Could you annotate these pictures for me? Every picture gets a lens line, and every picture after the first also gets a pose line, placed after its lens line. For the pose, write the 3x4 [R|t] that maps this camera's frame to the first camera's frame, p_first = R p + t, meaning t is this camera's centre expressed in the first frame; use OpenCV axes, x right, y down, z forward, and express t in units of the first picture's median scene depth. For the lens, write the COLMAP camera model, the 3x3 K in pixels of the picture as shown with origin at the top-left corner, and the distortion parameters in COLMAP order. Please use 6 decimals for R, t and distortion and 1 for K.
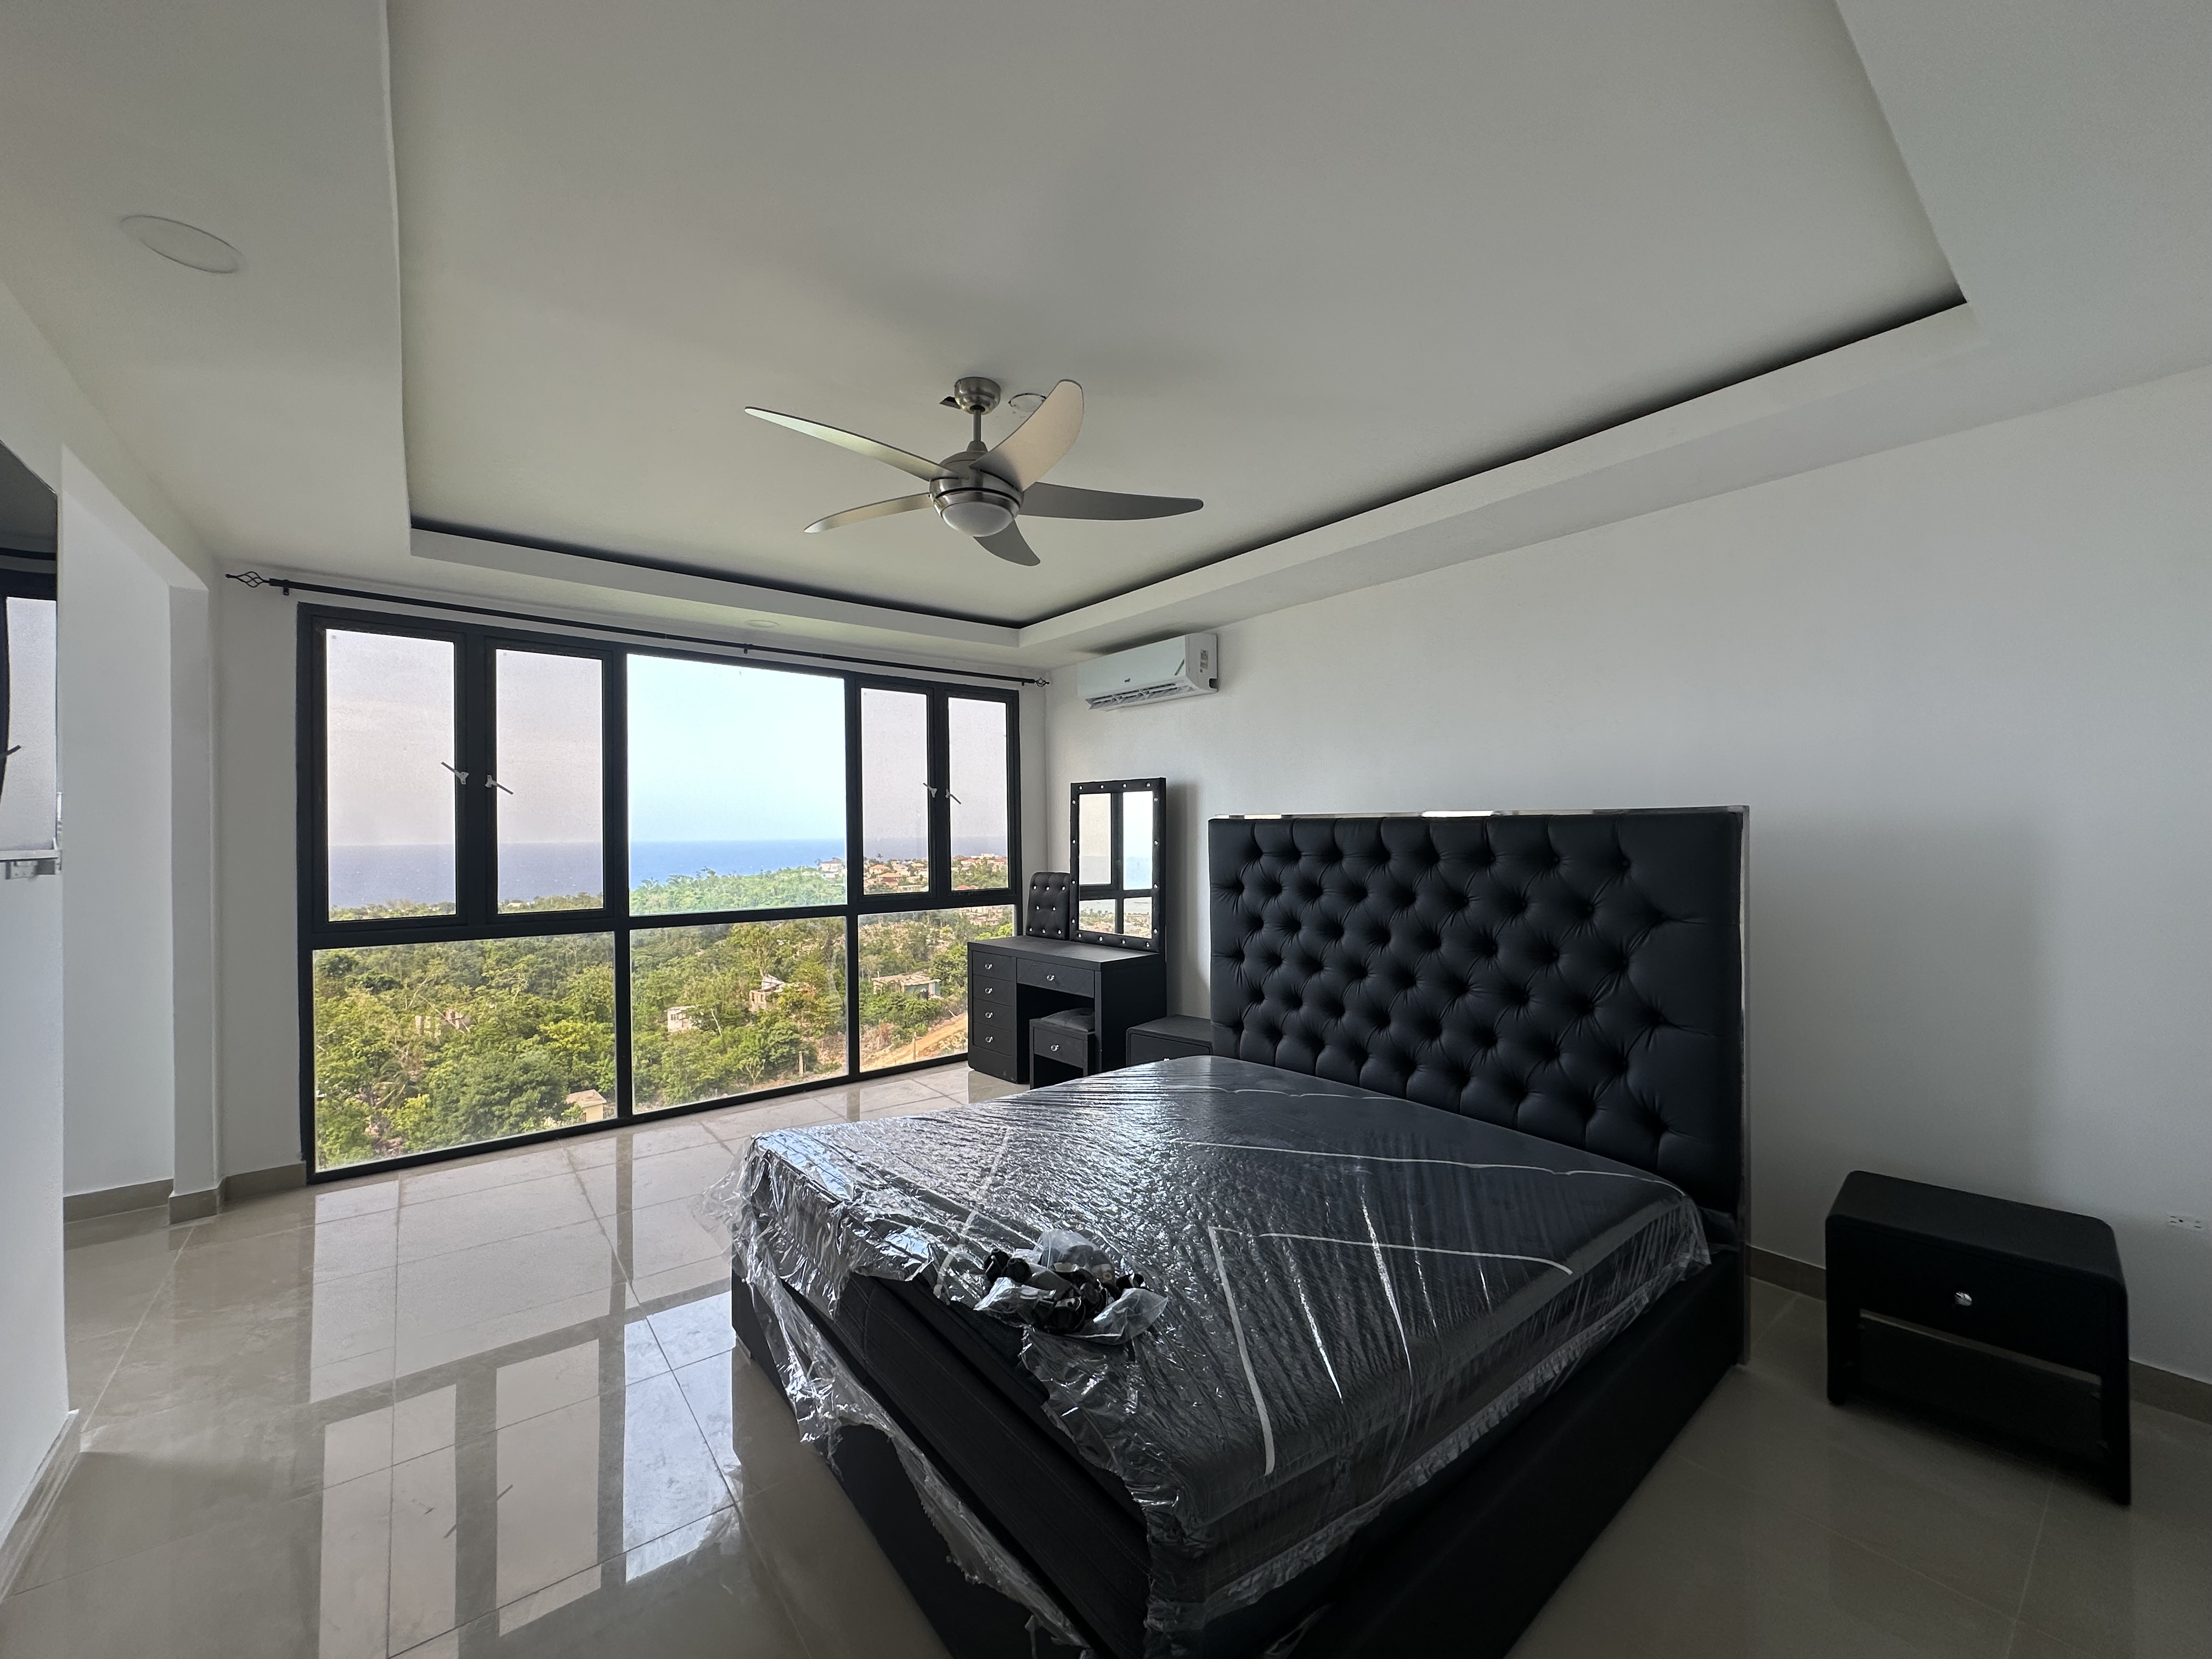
lens RADIAL K [[881.9, 0, 1101.0], [0, 881.9, 829.3], [0, 0, 1]] dist [-0.009957, 0.003376]
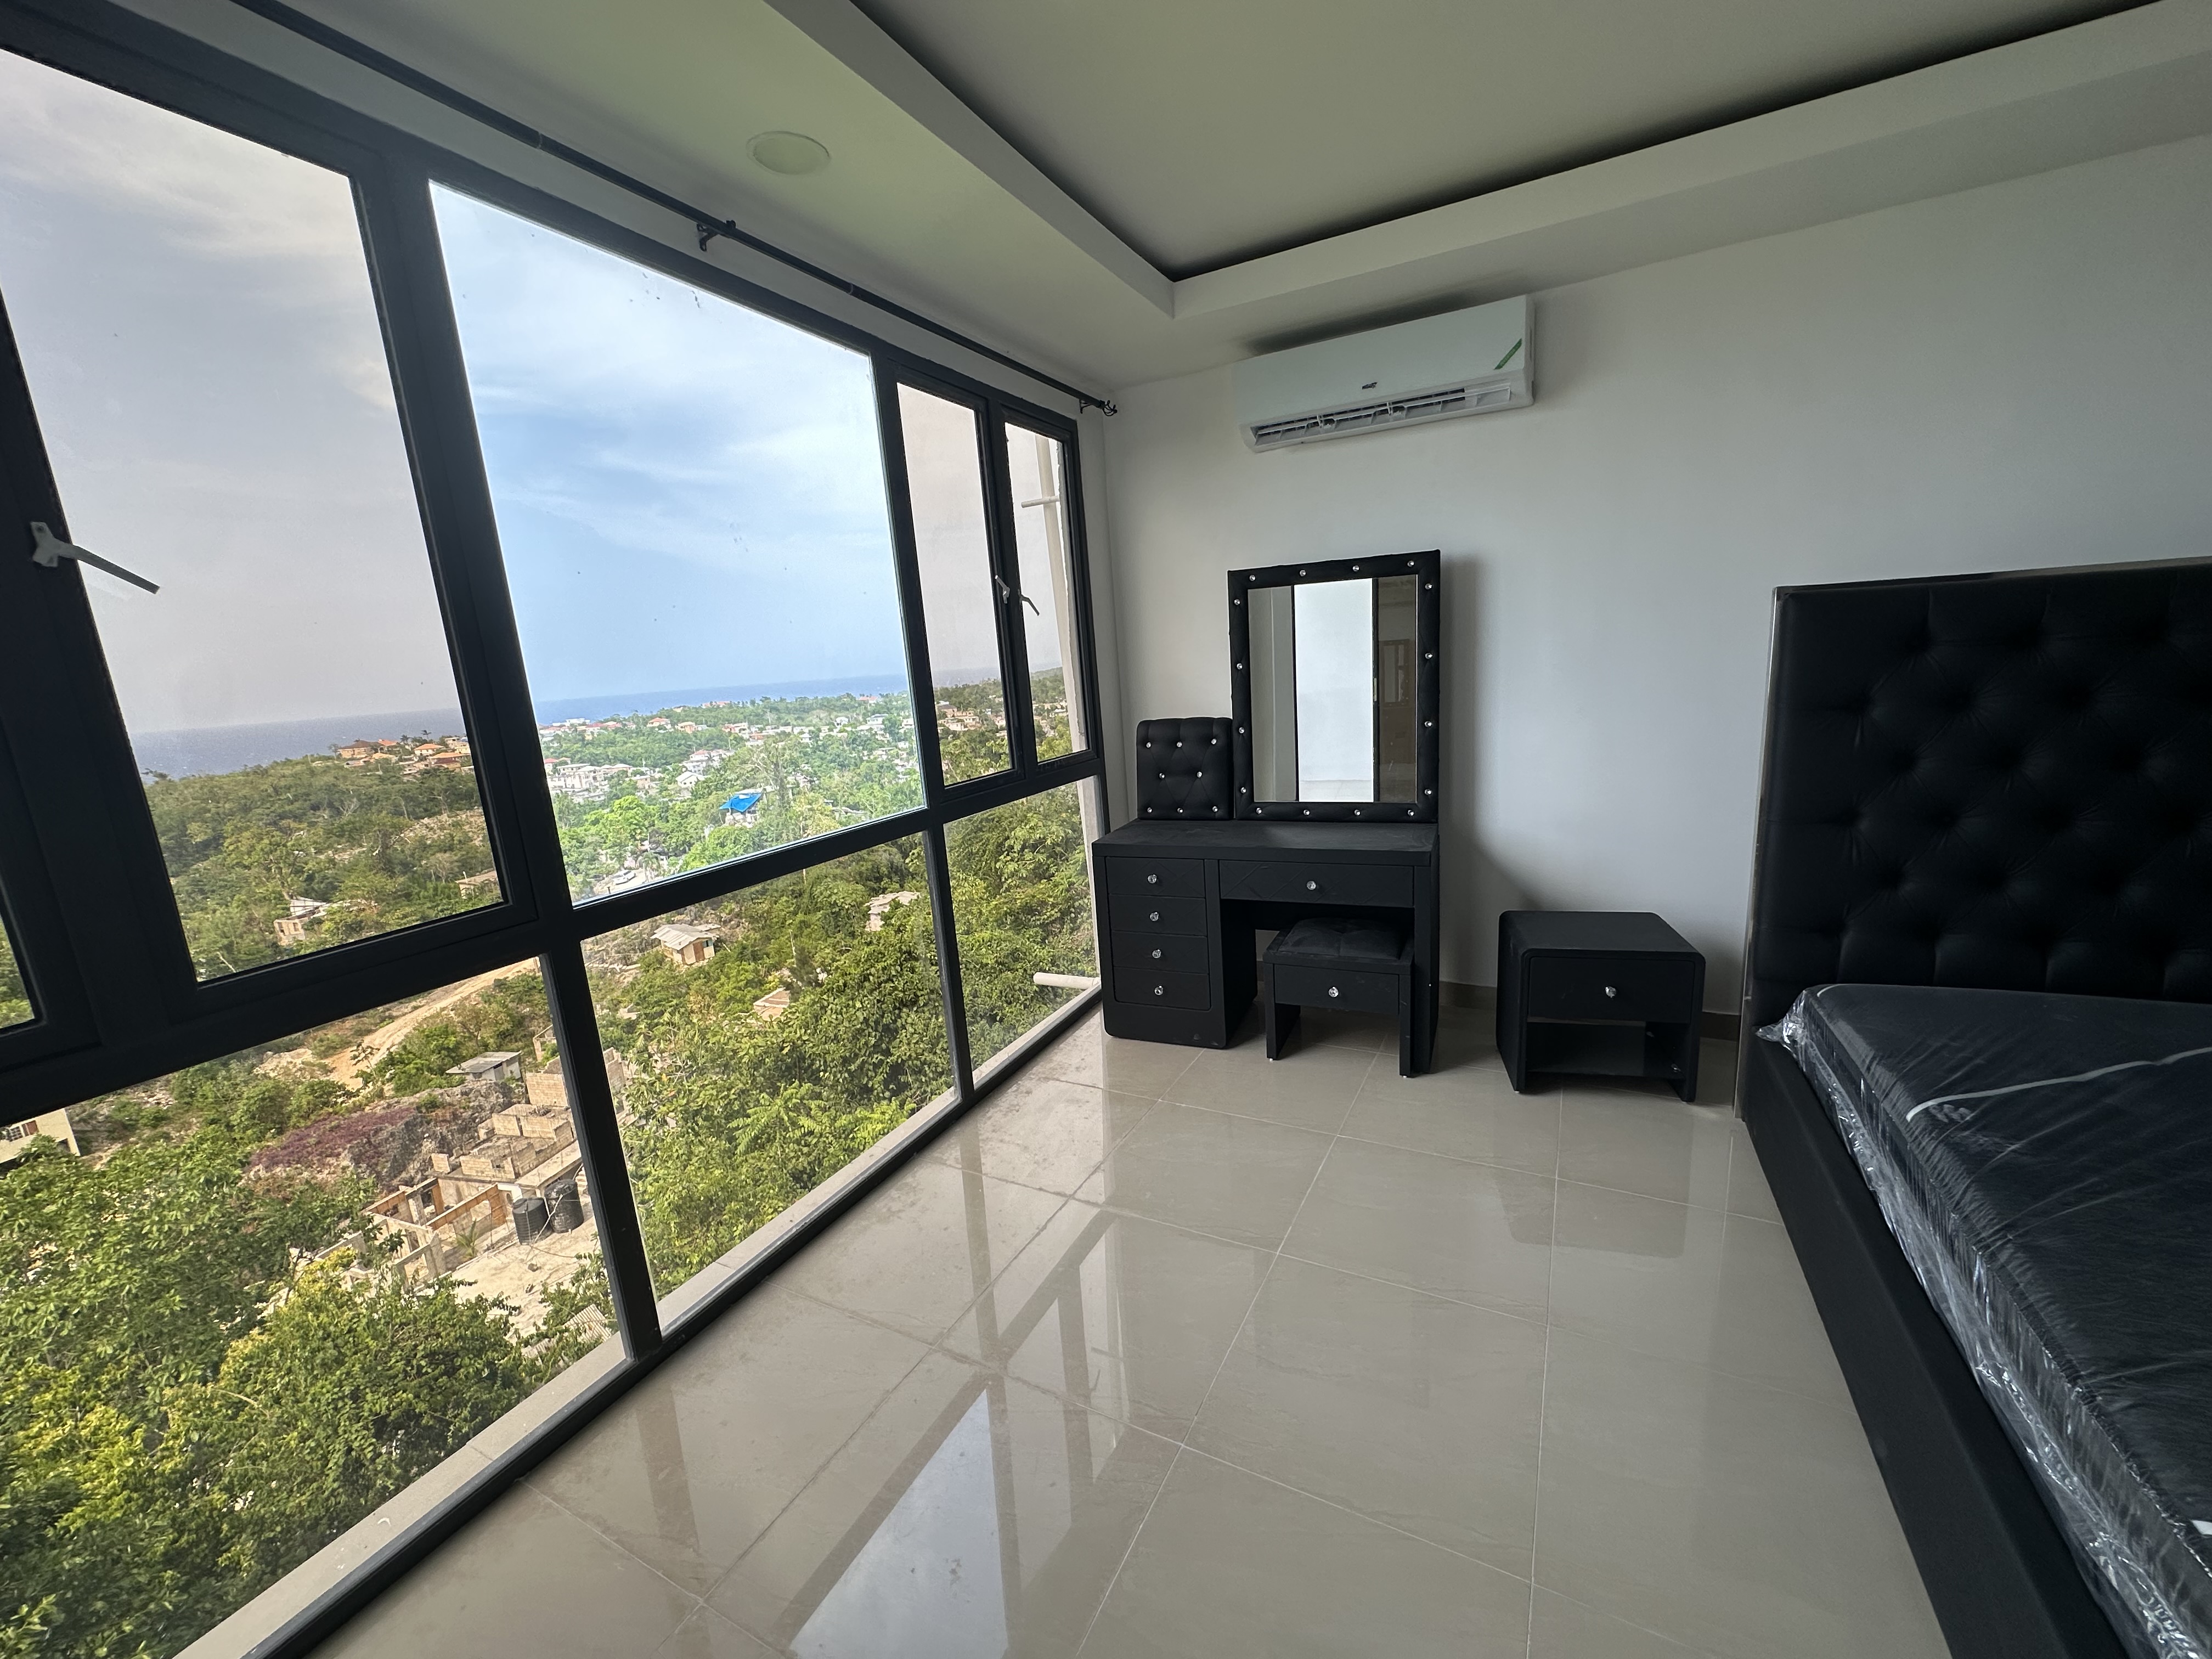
lens RADIAL K [[881.9, 0, 1101.0], [0, 881.9, 829.3], [0, 0, 1]] dist [-0.009957, 0.003376]
pose [[0.914508, -0.131834, 0.382486, -0.389921], [0.061055, 0.979562, 0.191652, 0.001864], [-0.399935, -0.151914, 0.903866, 0.460313]]
